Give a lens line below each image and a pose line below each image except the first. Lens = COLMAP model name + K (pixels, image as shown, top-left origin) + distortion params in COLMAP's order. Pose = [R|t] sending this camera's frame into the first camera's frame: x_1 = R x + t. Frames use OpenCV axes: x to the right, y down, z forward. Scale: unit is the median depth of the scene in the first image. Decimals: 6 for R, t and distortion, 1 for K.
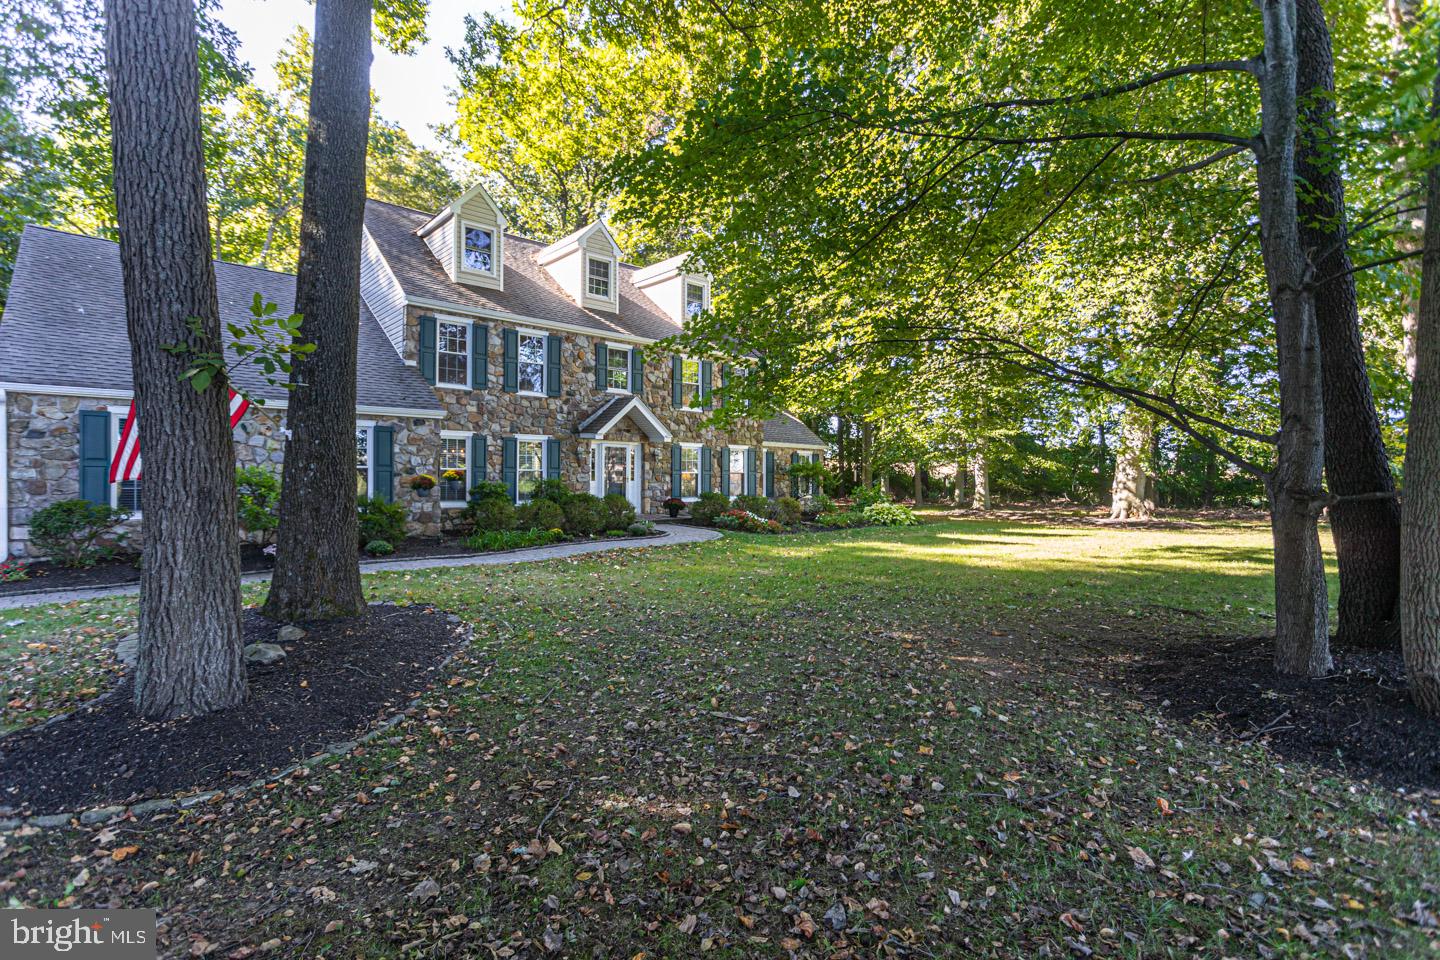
lens RADIAL K [[655.1, 0, 719.0], [0, 655.1, 478.5], [0, 0, 1]] dist [0.008667, -0.000056]
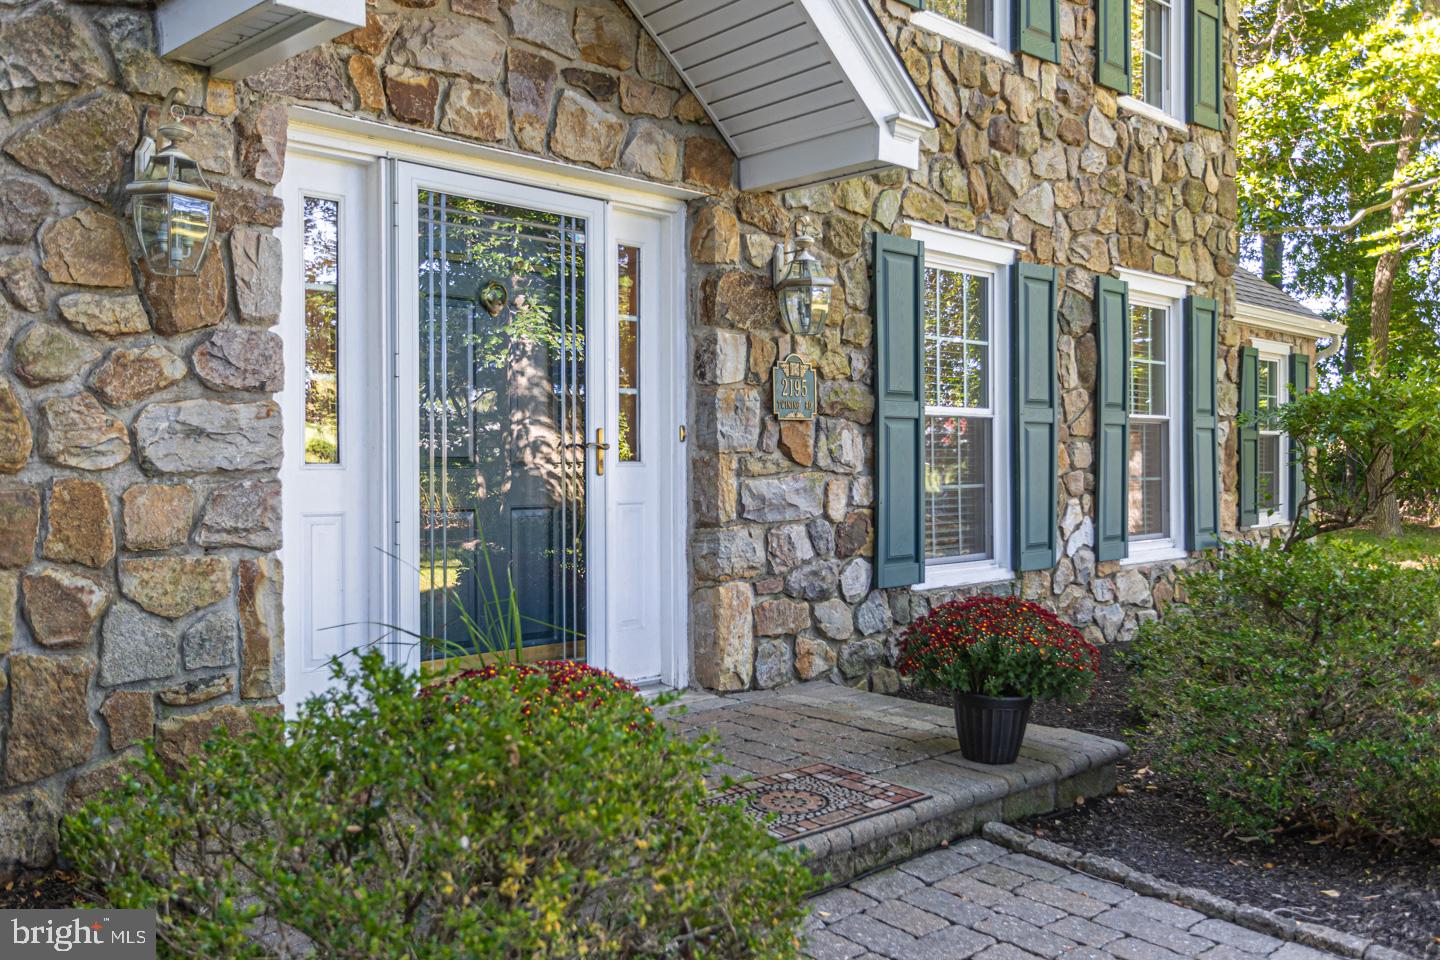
lens RADIAL K [[1158.2, 0, 722.1], [0, 1158.2, 476.5], [0, 0, 1]] dist [0.004857, 0.003328]
pose [[0.999963, -0.008451, 0.001482, -0.122965], [0.008435, 0.999910, 0.010393, 0.004835], [-0.001569, -0.010380, 0.999945, 0.819161]]
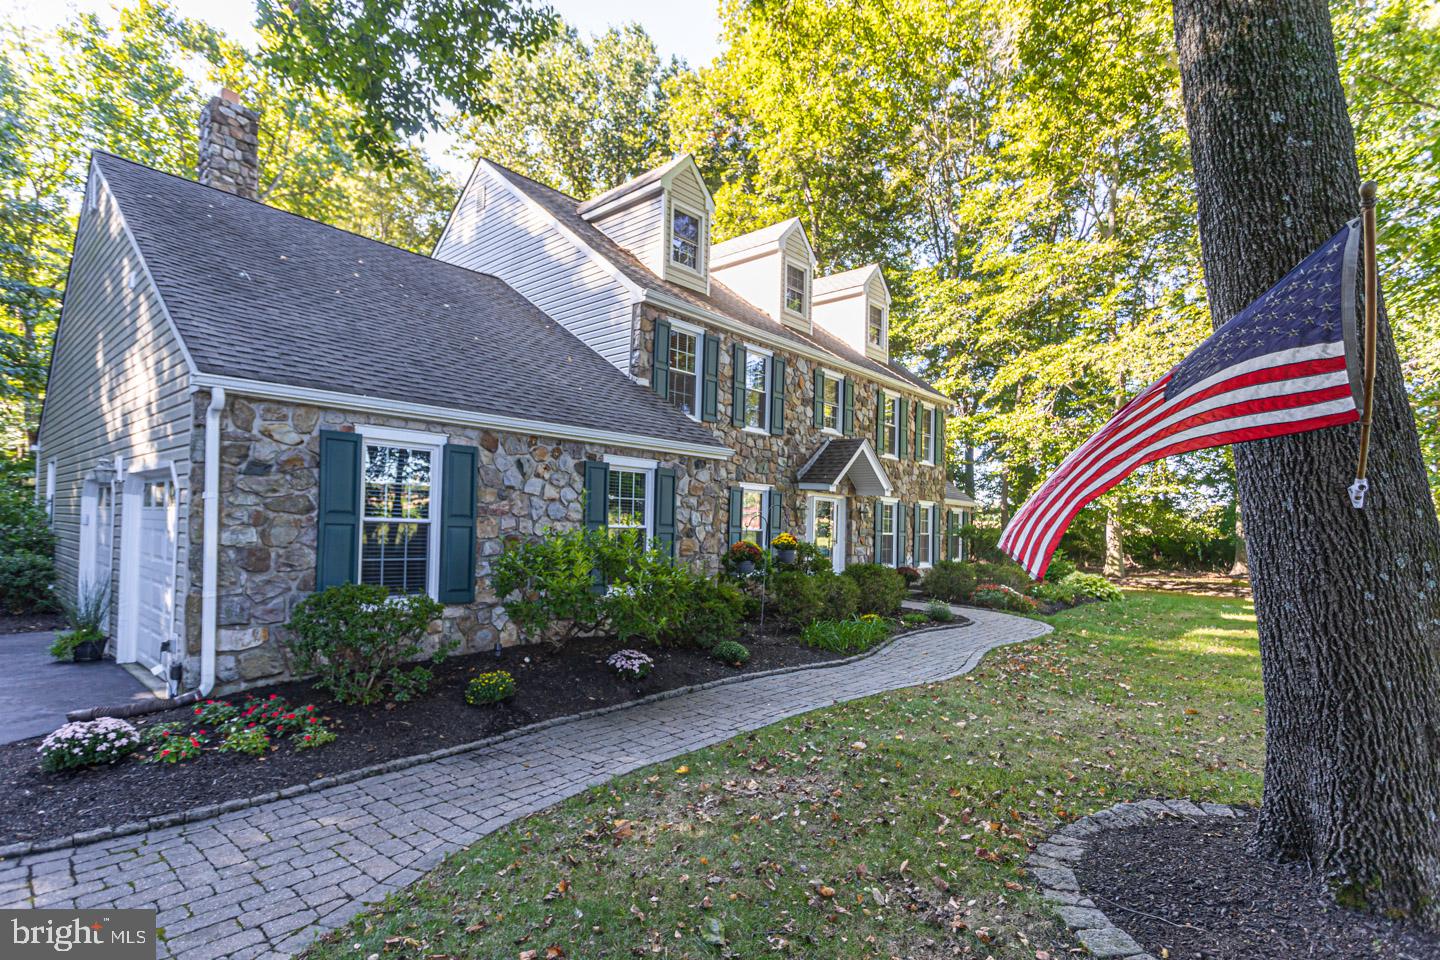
lens RADIAL K [[691.9, 0, 740.3], [0, 691.9, 520.0], [0, 0, 1]] dist [0.007712, -0.002907]
pose [[0.993540, 0.019265, 0.111836, -0.376759], [-0.017576, 0.999716, -0.016063, -0.010661], [-0.112113, 0.013993, 0.993597, 0.192187]]
